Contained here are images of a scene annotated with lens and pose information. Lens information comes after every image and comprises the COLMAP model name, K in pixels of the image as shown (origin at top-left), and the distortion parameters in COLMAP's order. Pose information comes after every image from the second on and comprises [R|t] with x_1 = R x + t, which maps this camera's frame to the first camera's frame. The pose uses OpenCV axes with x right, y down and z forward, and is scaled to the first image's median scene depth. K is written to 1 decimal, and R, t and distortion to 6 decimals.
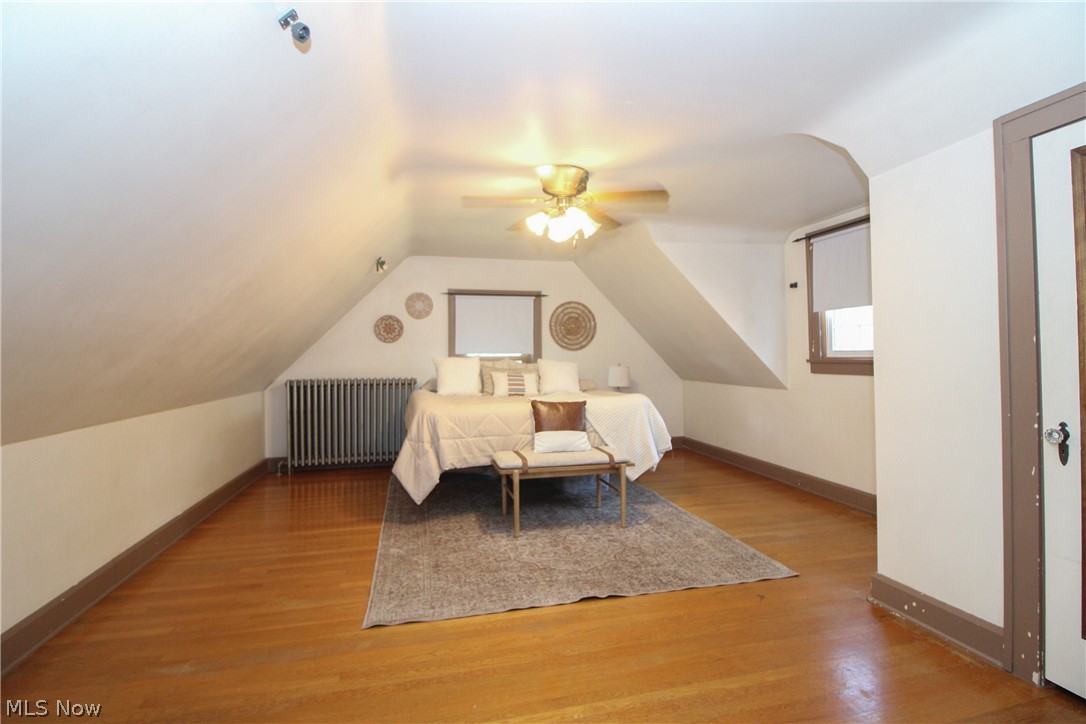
lens RADIAL K [[511.9, 0, 548.9], [0, 511.9, 347.2], [0, 0, 1]] dist [0.001019, -0.012509]
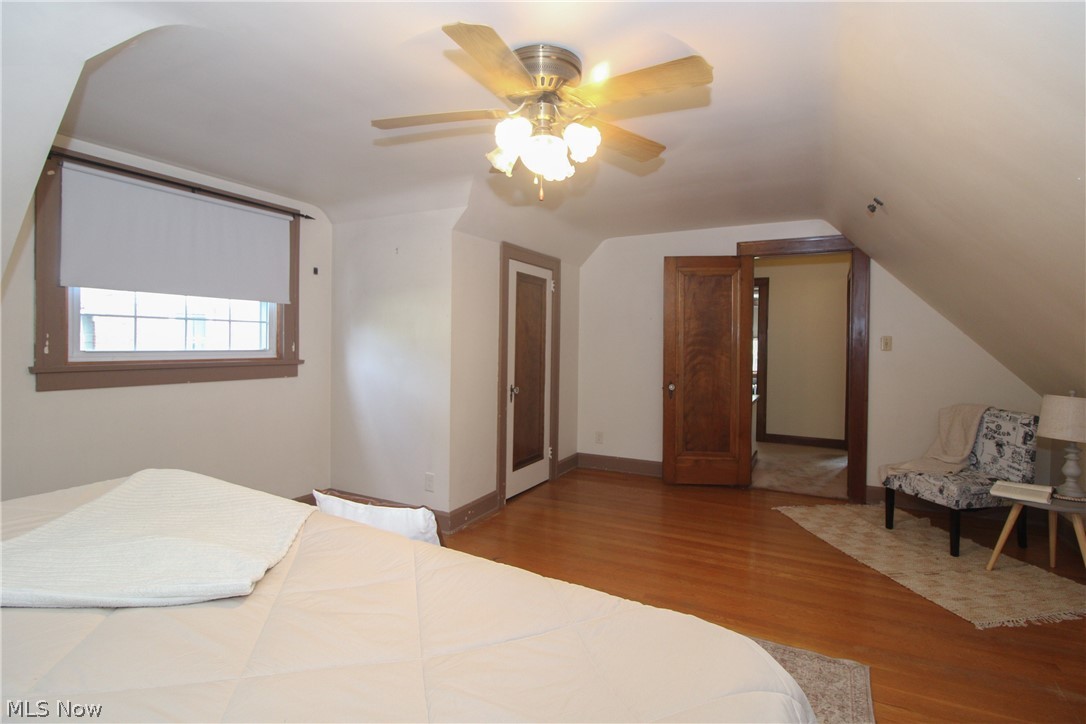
lens RADIAL K [[511.9, 0, 548.9], [0, 511.9, 347.2], [0, 0, 1]] dist [0.001019, -0.012509]
pose [[-0.751622, -0.012291, 0.659480, -0.279345], [-0.019999, 0.999791, -0.004160, -0.006945], [-0.659291, -0.016316, -0.751710, 1.089104]]
